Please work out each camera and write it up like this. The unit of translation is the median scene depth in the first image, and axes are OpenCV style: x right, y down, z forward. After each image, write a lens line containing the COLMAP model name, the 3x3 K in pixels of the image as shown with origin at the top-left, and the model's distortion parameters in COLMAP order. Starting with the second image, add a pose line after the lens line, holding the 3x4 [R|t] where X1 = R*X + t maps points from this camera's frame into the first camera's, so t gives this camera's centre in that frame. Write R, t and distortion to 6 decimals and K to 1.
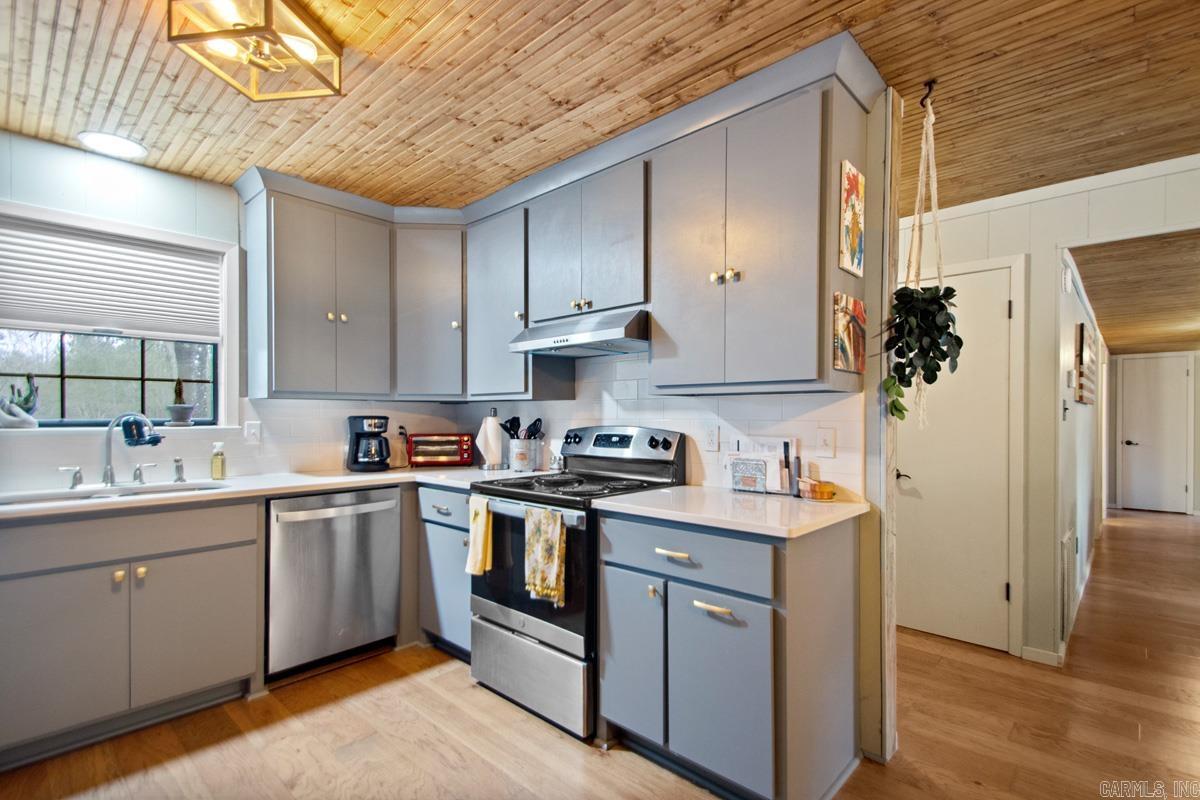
lens RADIAL K [[559.6, 0, 612.8], [0, 559.6, 417.2], [0, 0, 1]] dist [0.037514, -0.017490]
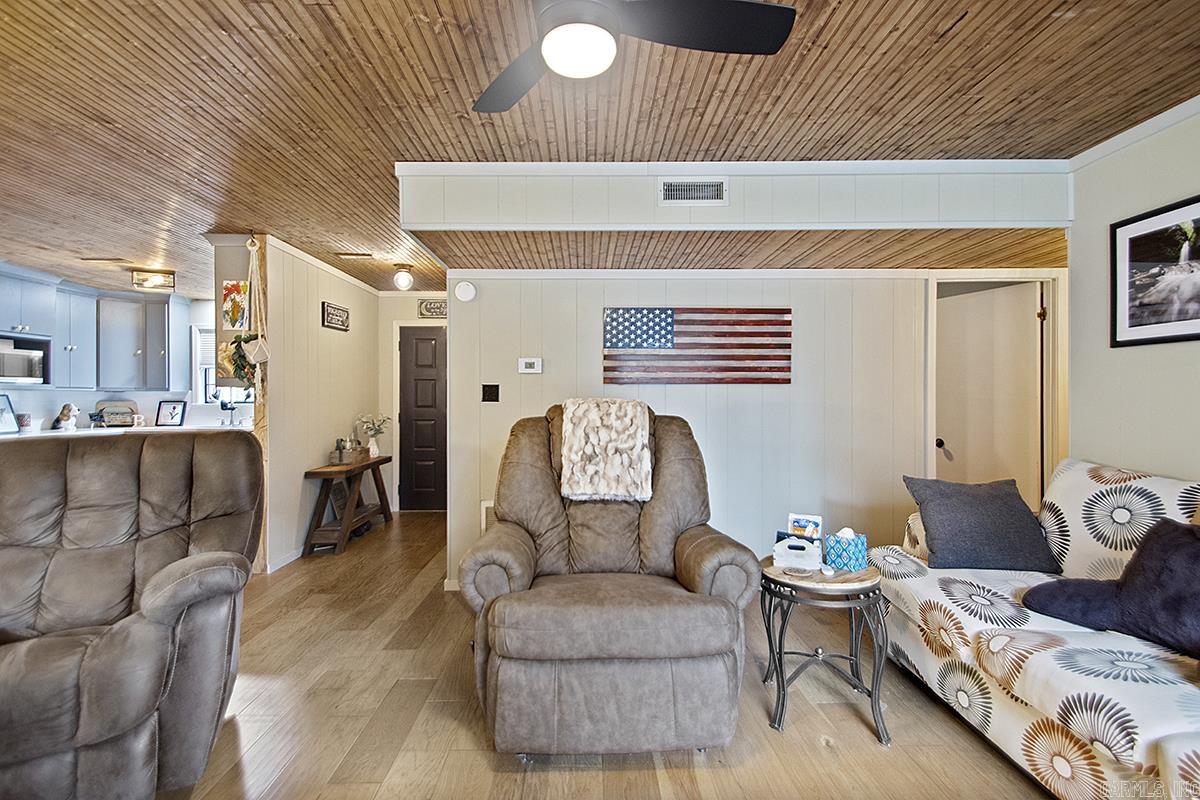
lens RADIAL K [[581.7, 0, 600.0], [0, 581.7, 400.0], [0, 0, 1]] dist [0.035580, -0.021920]
pose [[0.683427, -0.000163, -0.730019, 2.280242], [-0.000692, 0.999999, -0.000872, 0.002275], [0.730019, 0.001101, 0.683426, 0.384351]]
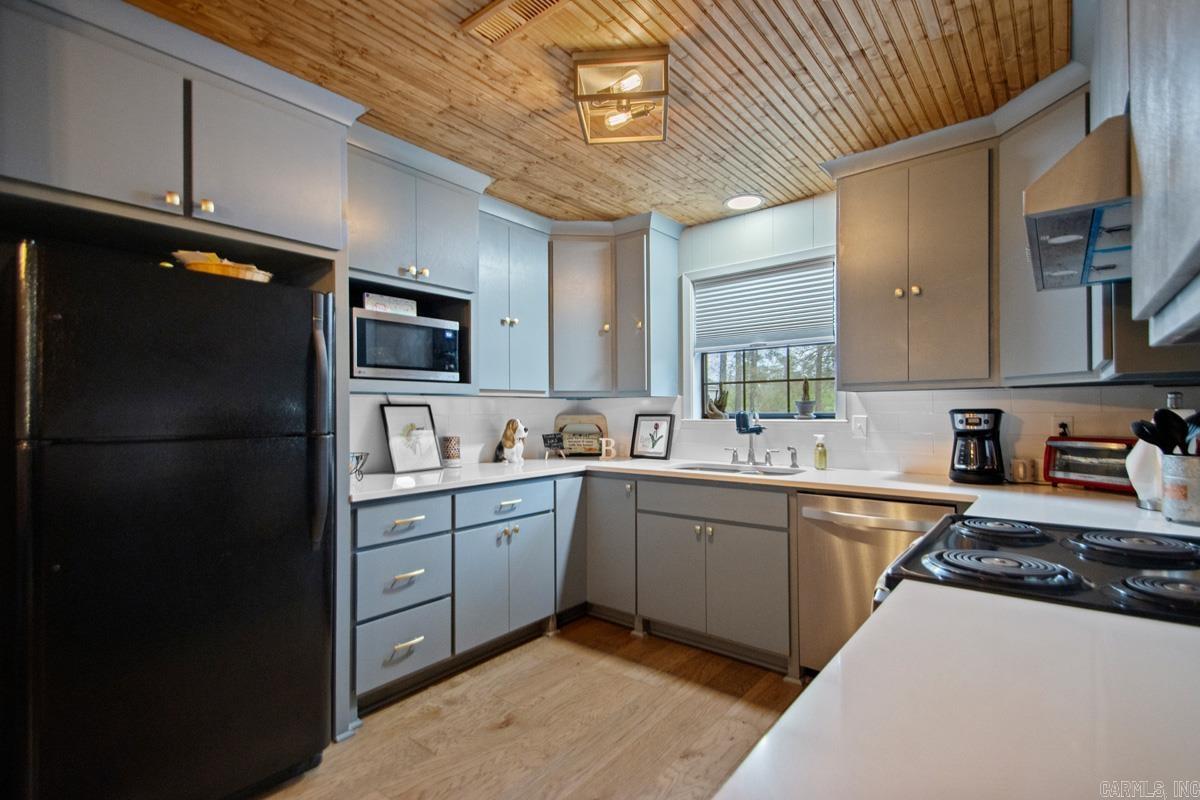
lens RADIAL K [[553.9, 0, 610.0], [0, 553.9, 408.6], [0, 0, 1]] dist [0.041220, -0.015884]
pose [[0.062823, -0.005373, -0.998010, 0.366669], [0.003394, 0.999981, -0.005170, -0.000700], [0.998019, -0.003063, 0.062840, 0.598761]]
